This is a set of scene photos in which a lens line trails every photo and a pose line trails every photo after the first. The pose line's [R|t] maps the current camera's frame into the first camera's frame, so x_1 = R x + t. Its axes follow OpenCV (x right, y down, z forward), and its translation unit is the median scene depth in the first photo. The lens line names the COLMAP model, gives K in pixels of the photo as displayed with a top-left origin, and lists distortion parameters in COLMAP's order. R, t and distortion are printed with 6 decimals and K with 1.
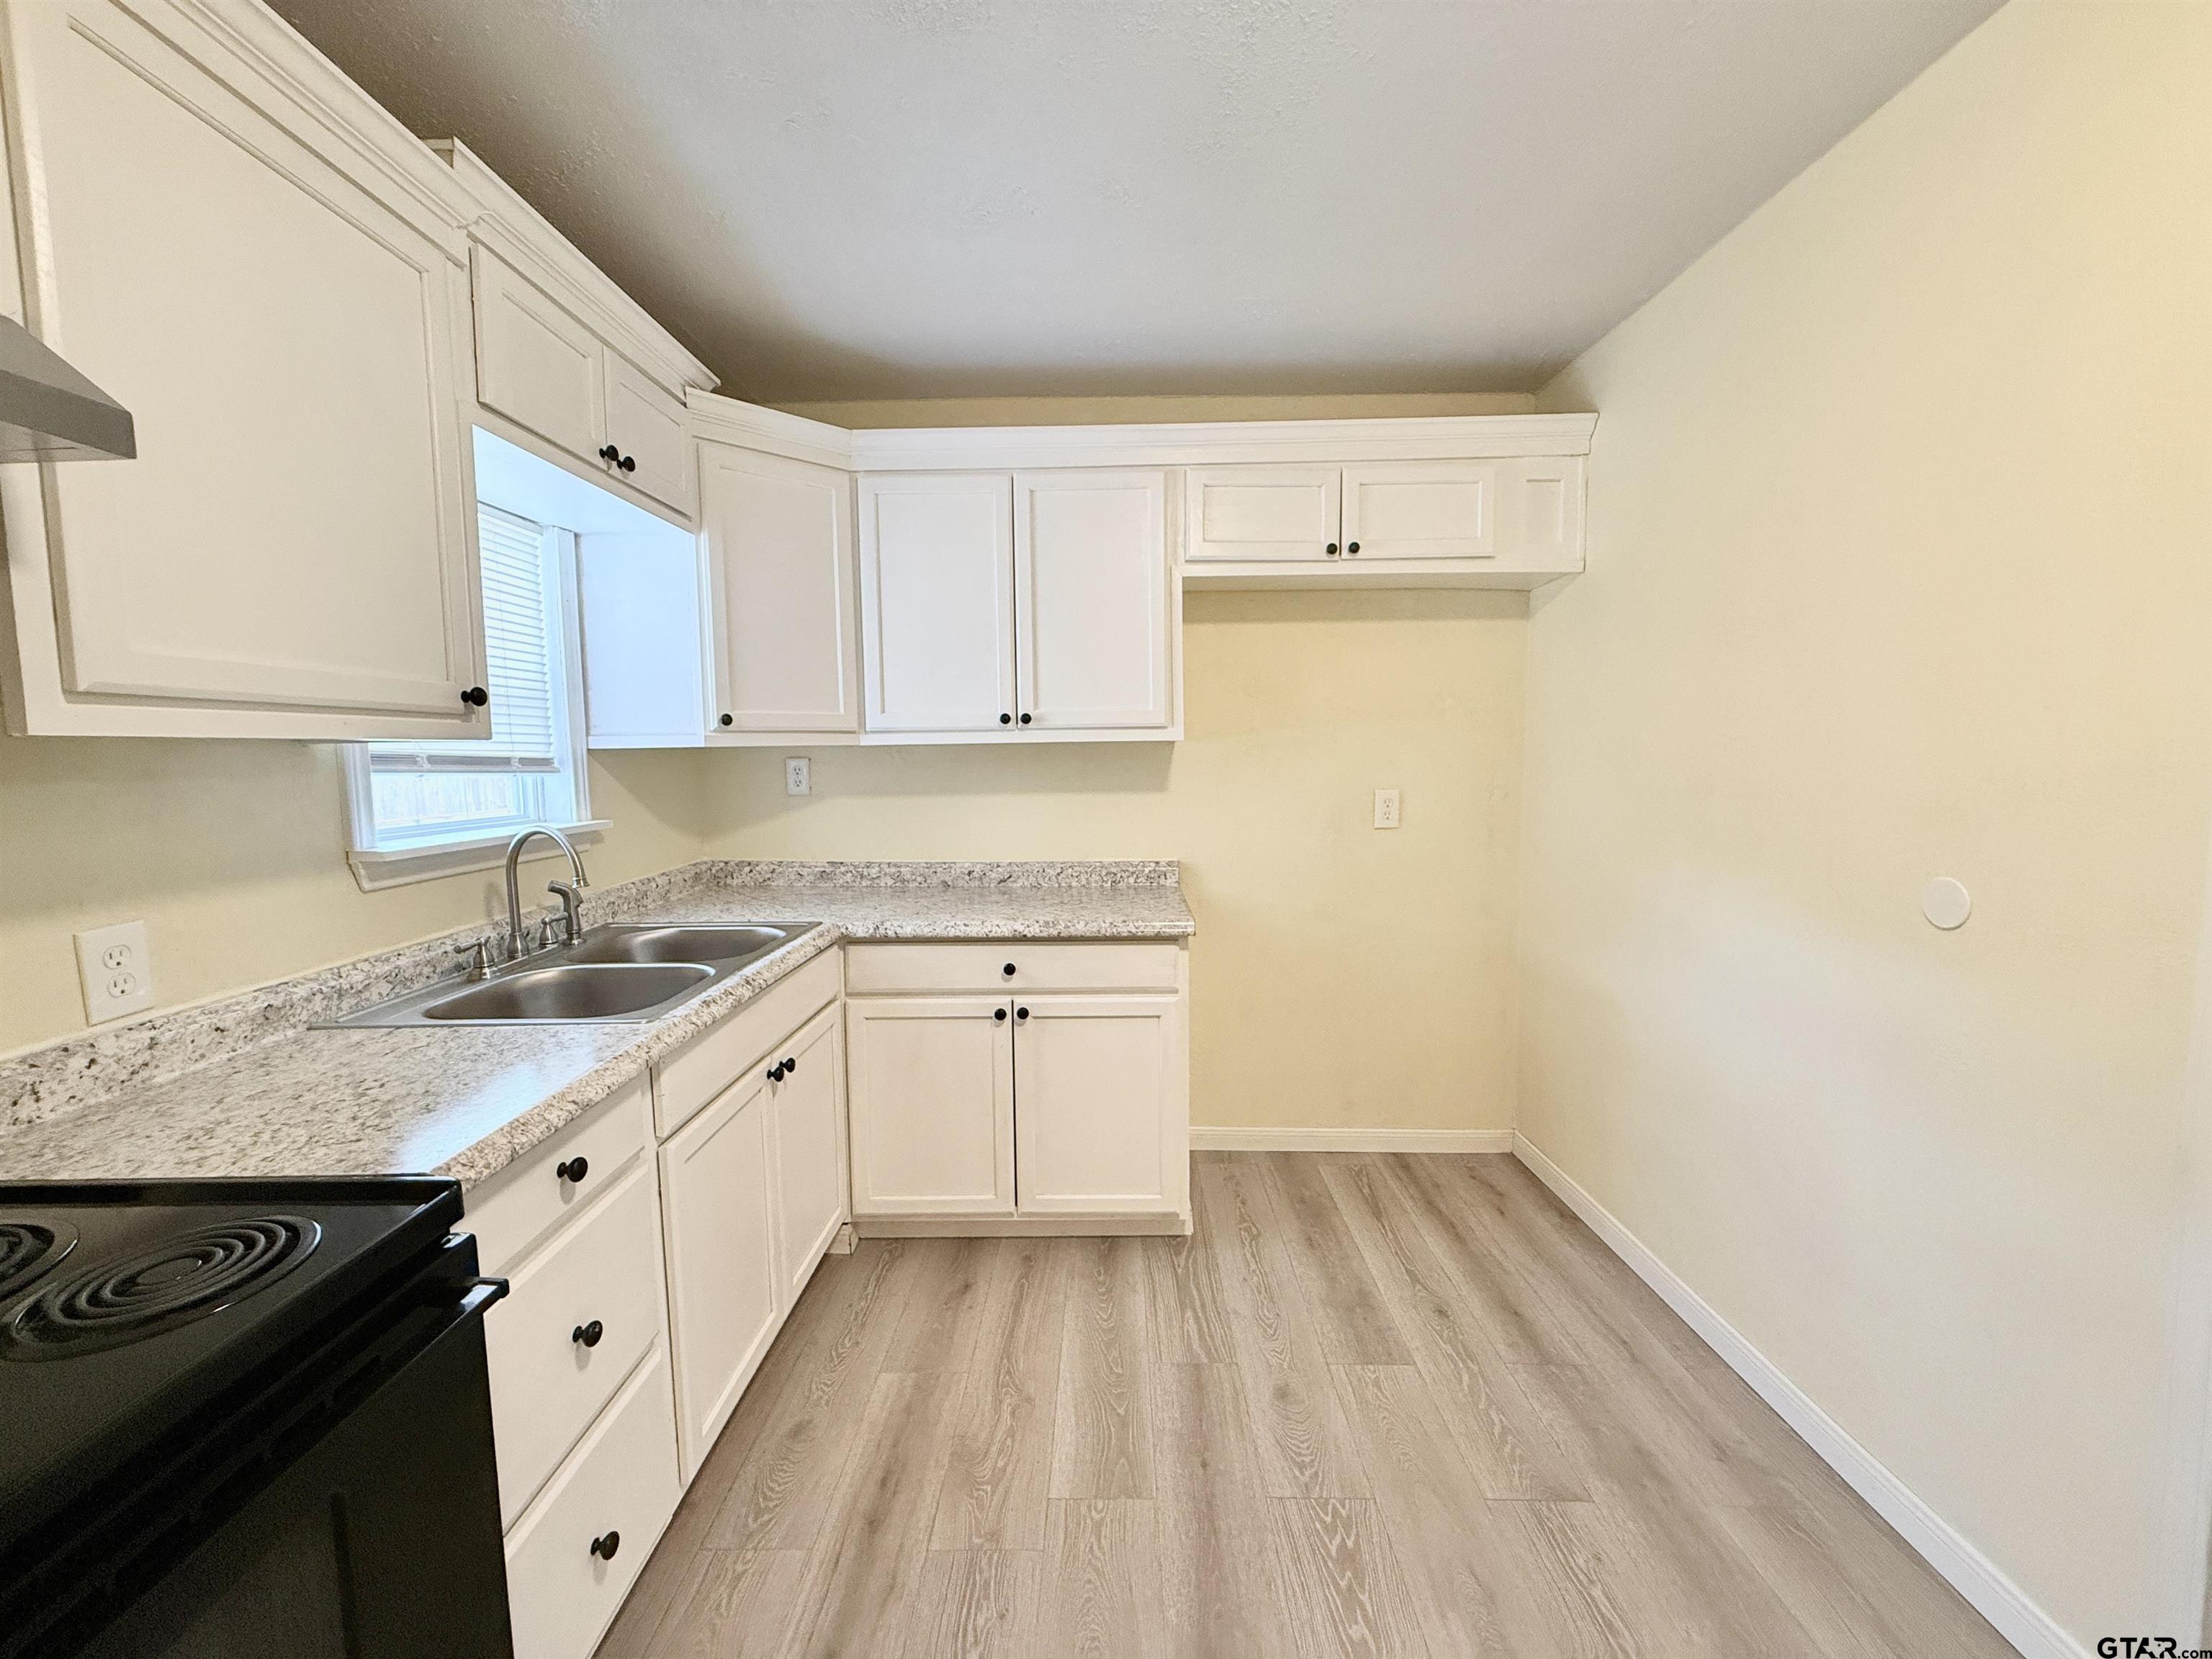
lens RADIAL K [[883.5, 0, 1104.6], [0, 883.5, 824.7], [0, 0, 1]] dist [-0.000345, 0.000263]
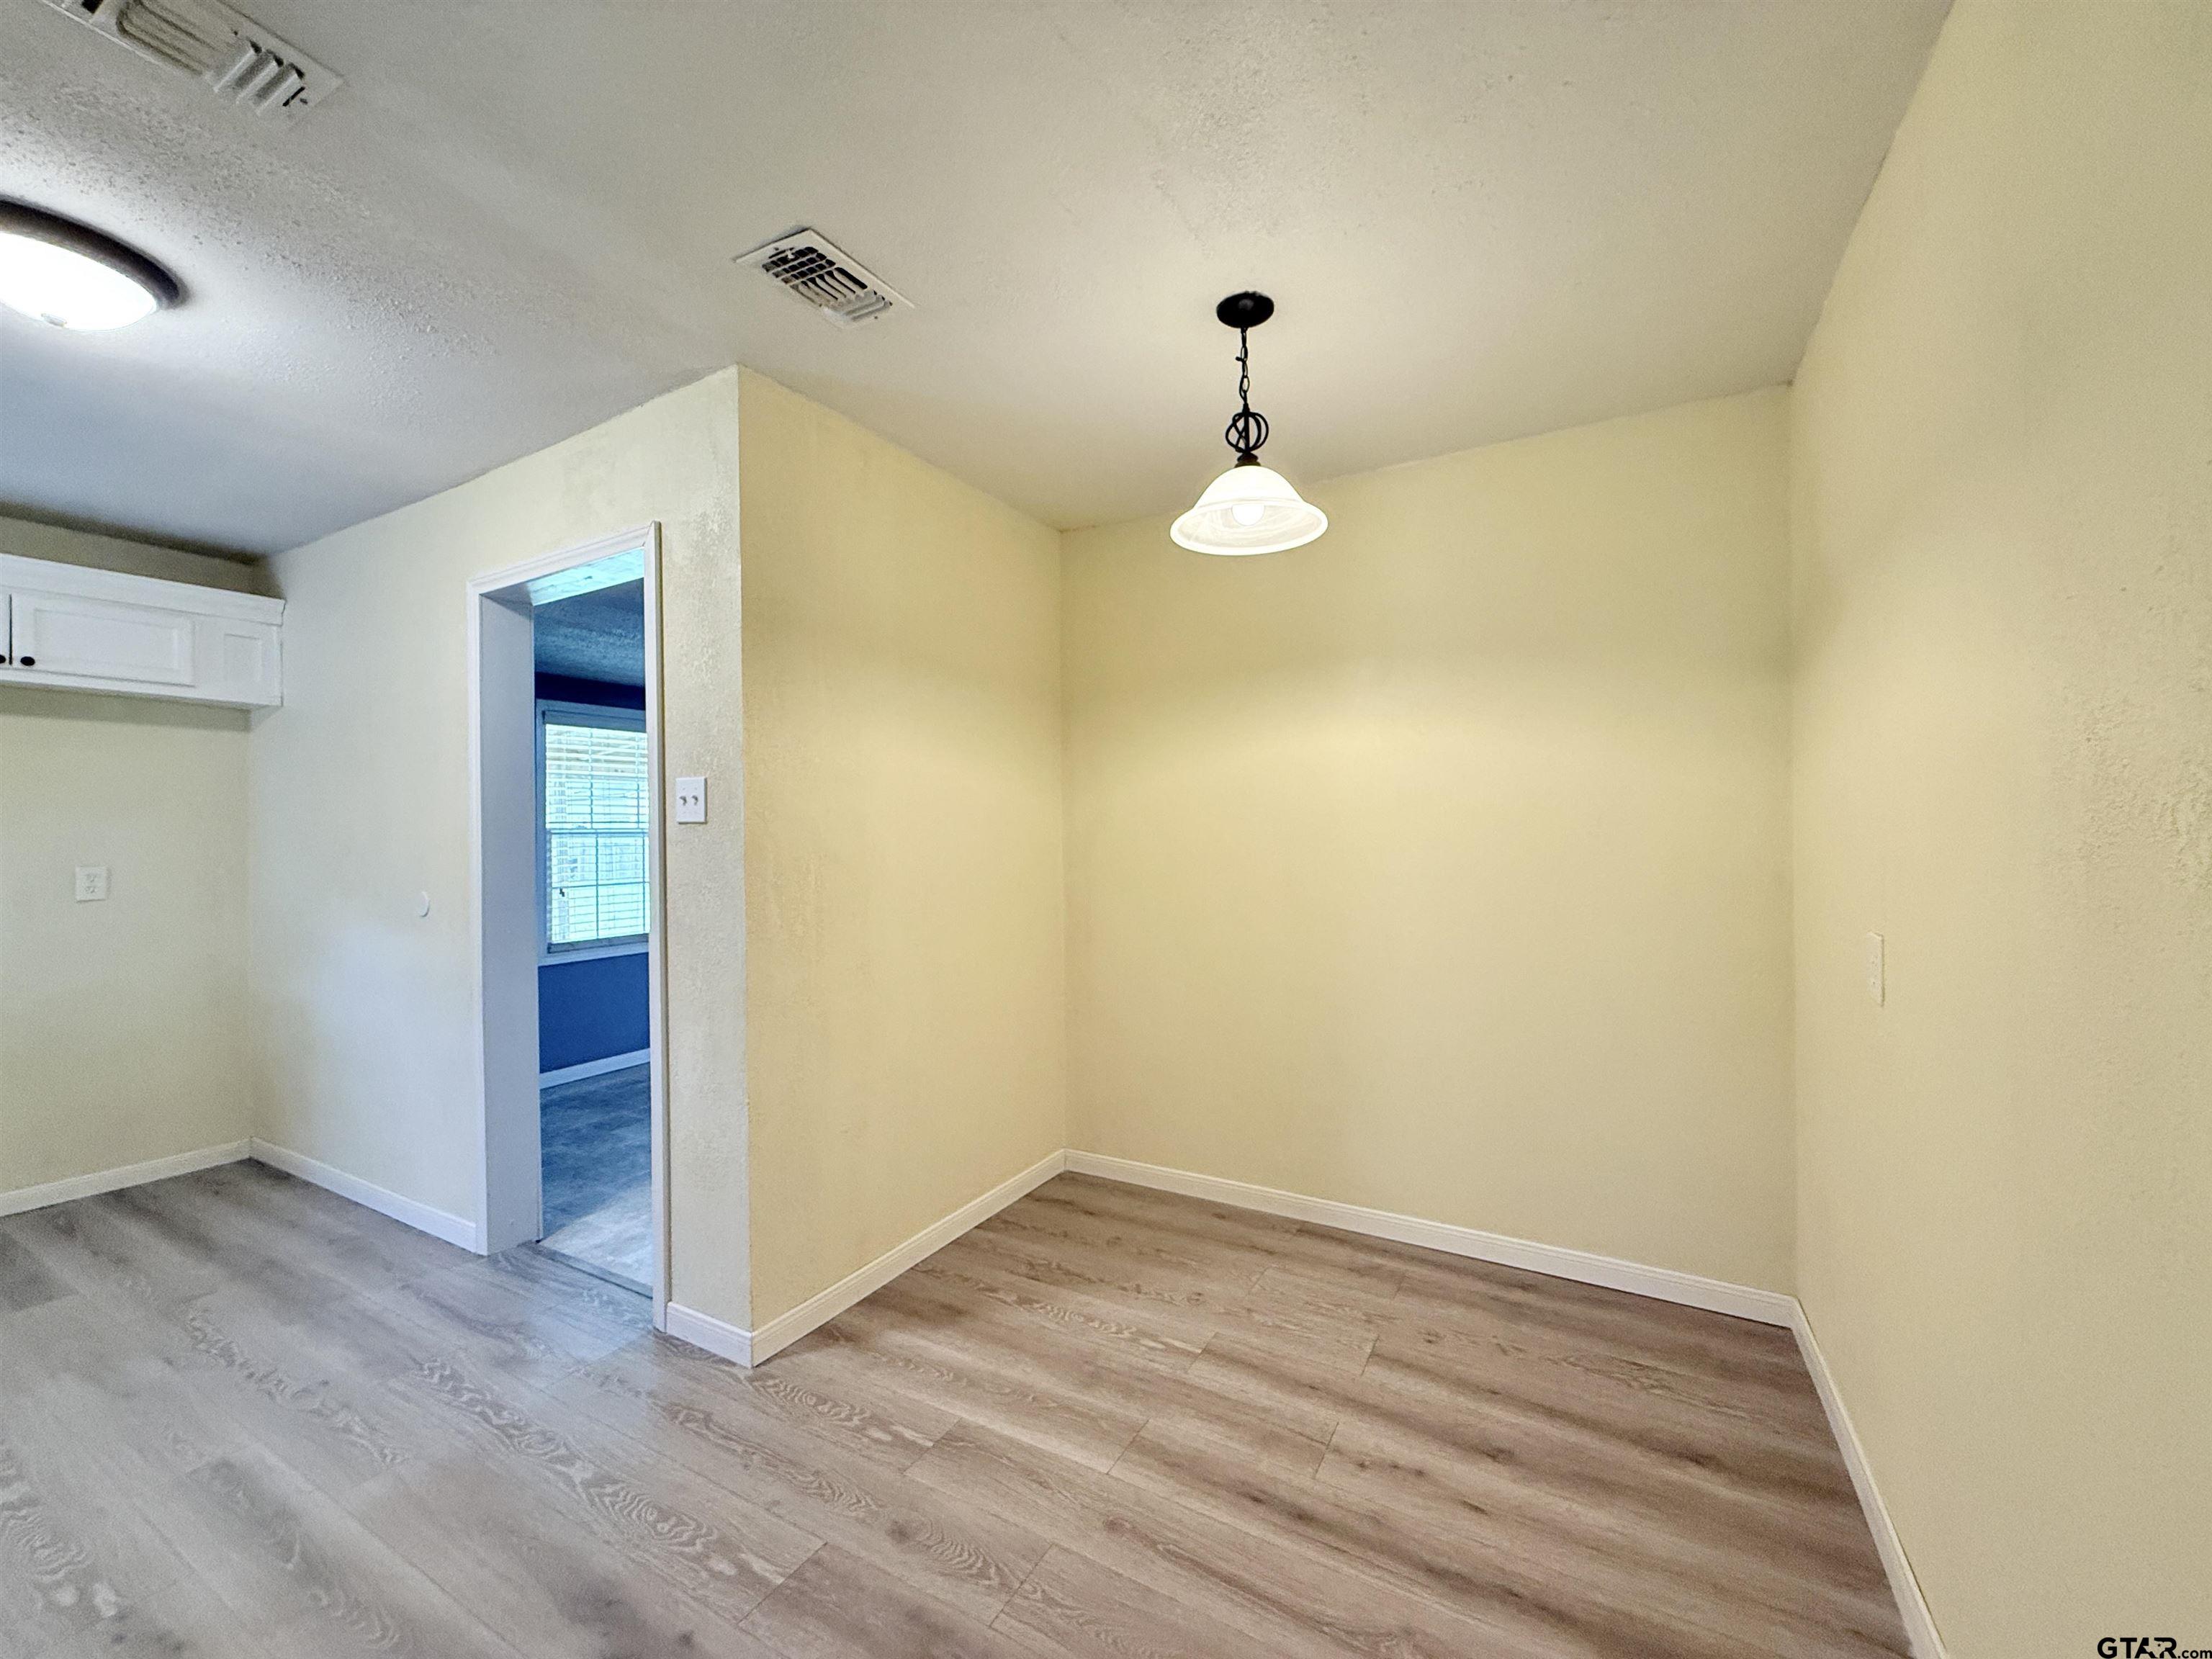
lens RADIAL K [[883.5, 0, 1103.2], [0, 883.5, 831.8], [0, 0, 1]] dist [-0.000345, 0.000263]
pose [[0.490114, 0.010119, 0.871600, -0.040143], [0.075961, 0.995633, -0.054273, 0.084372], [-0.868342, 0.092808, 0.487205, -0.765397]]
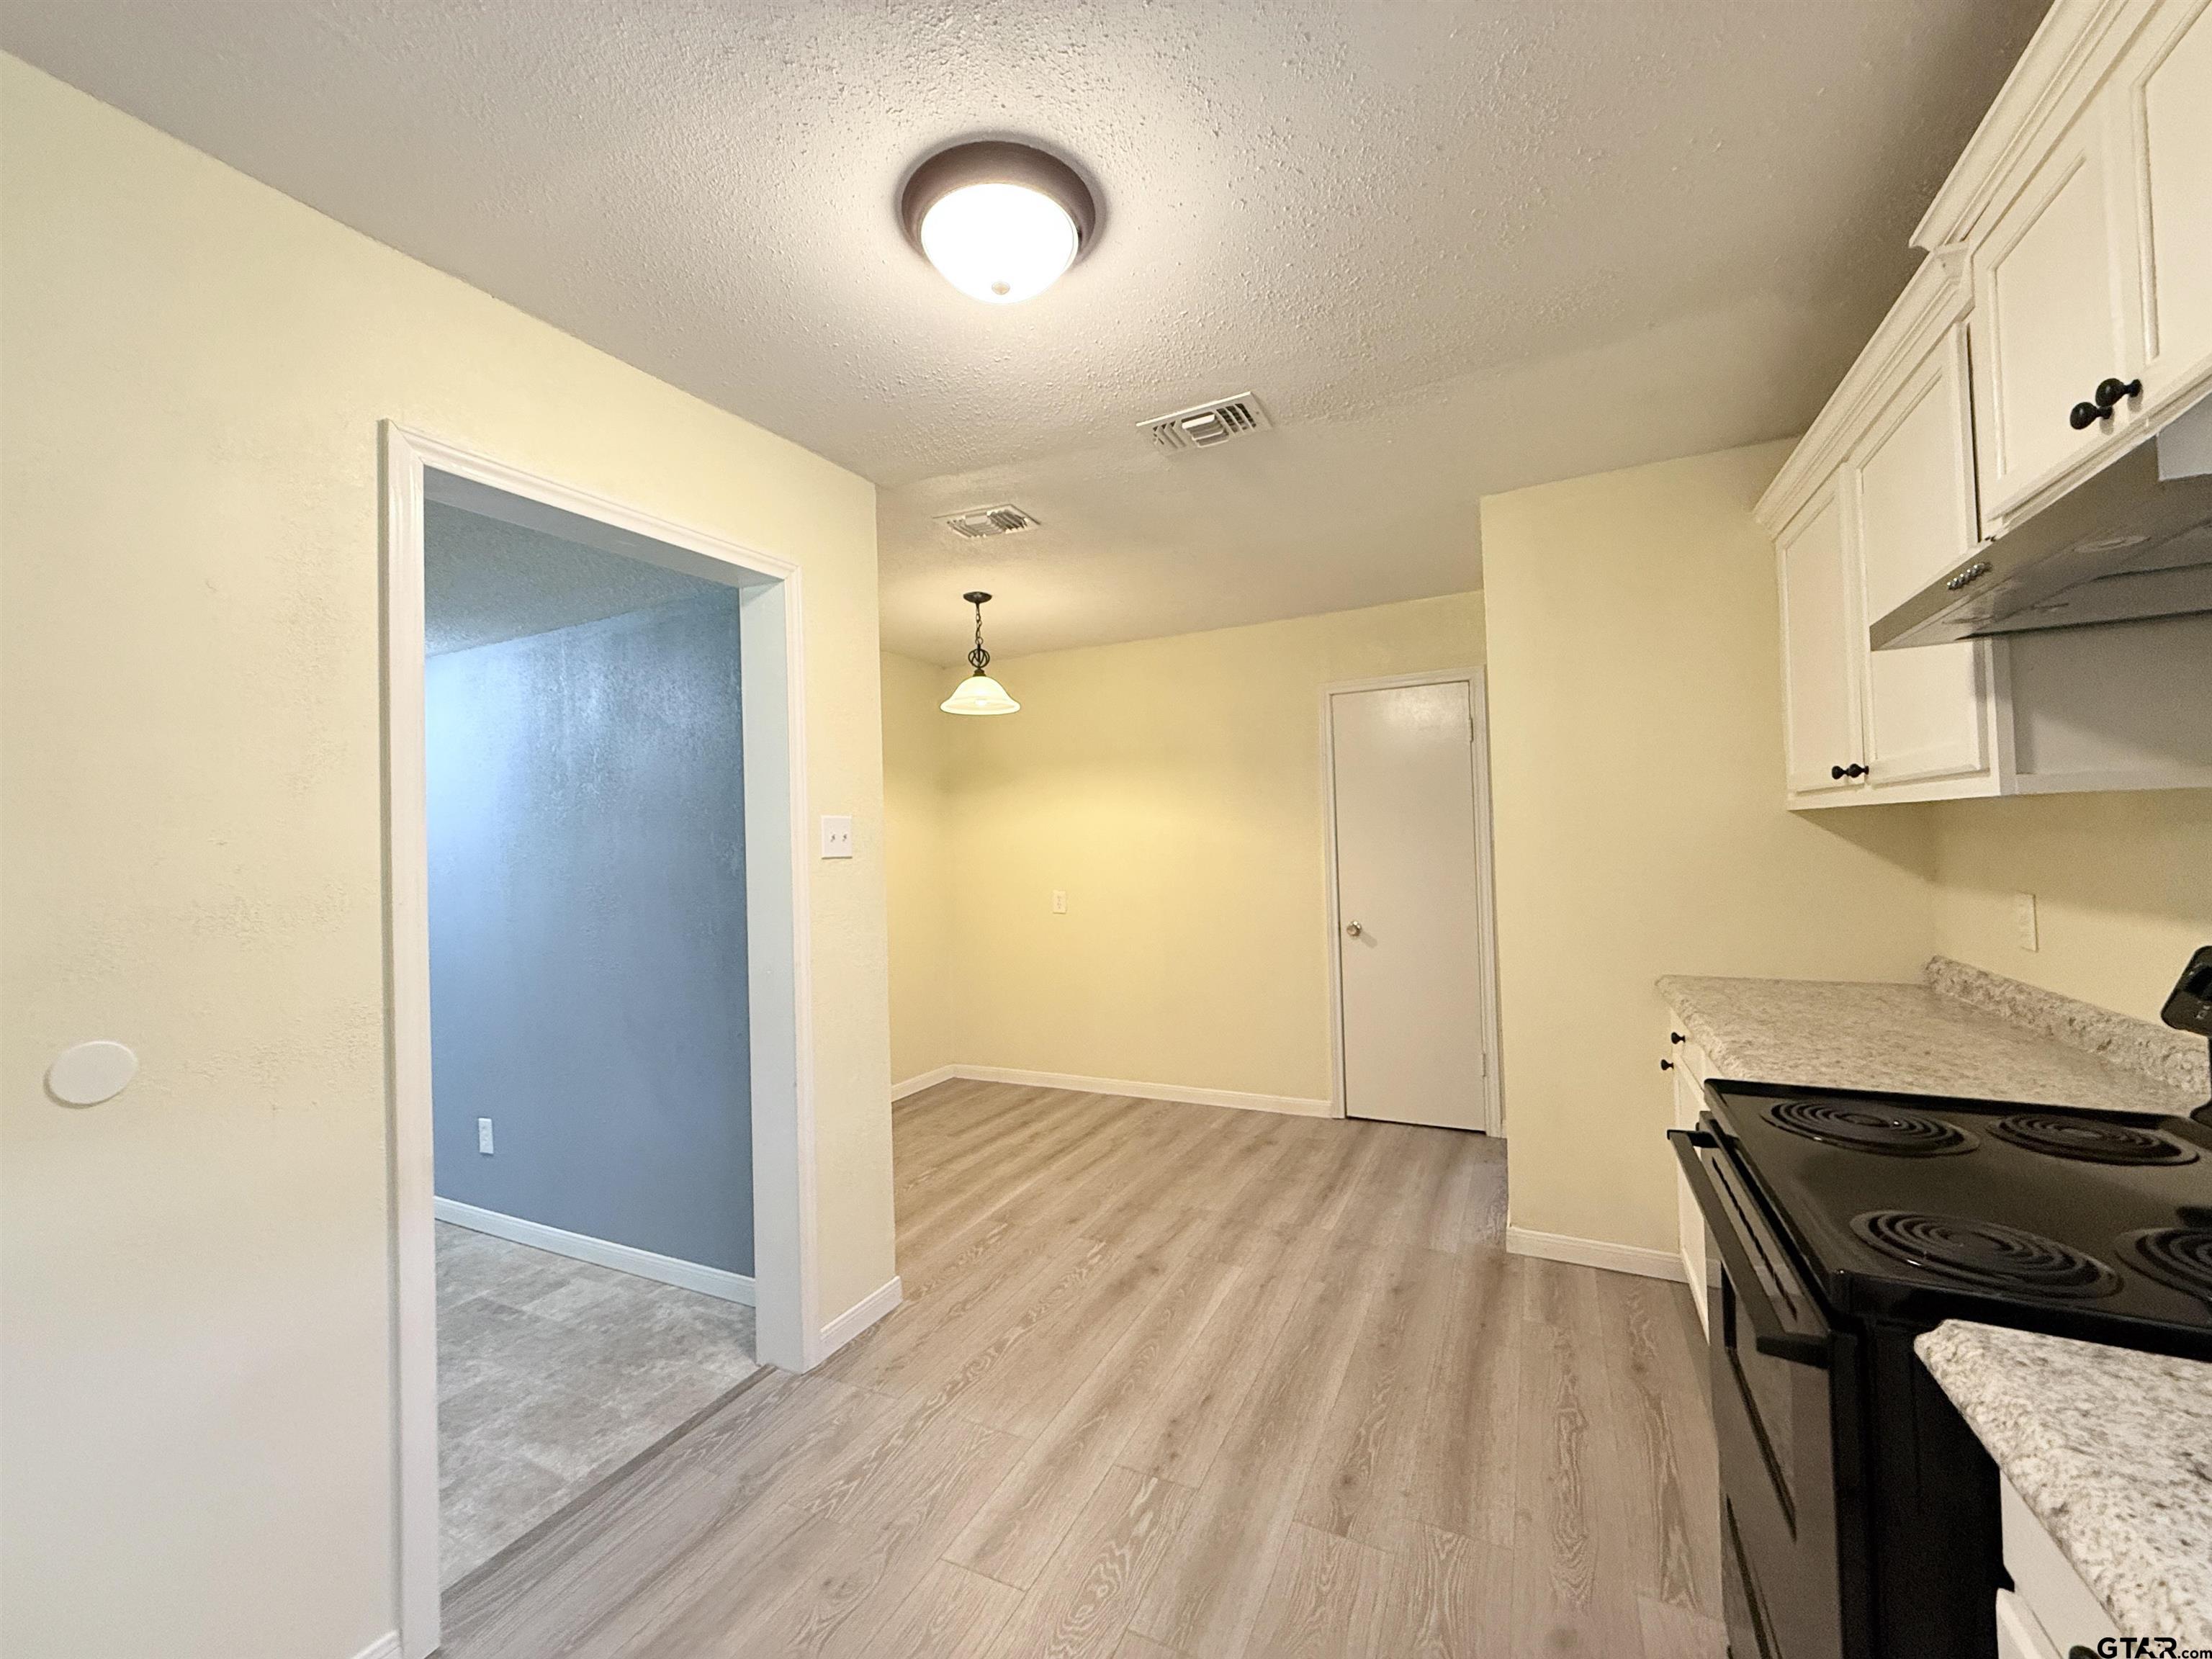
lens RADIAL K [[883.5, 0, 1105.5], [0, 883.5, 832.7], [0, 0, 1]] dist [-0.000345, 0.000263]
pose [[-0.898250, 0.050620, 0.436559, -0.470980], [0.082315, 0.995143, 0.053979, -0.442468], [-0.431707, 0.084422, -0.898055, 4.839882]]
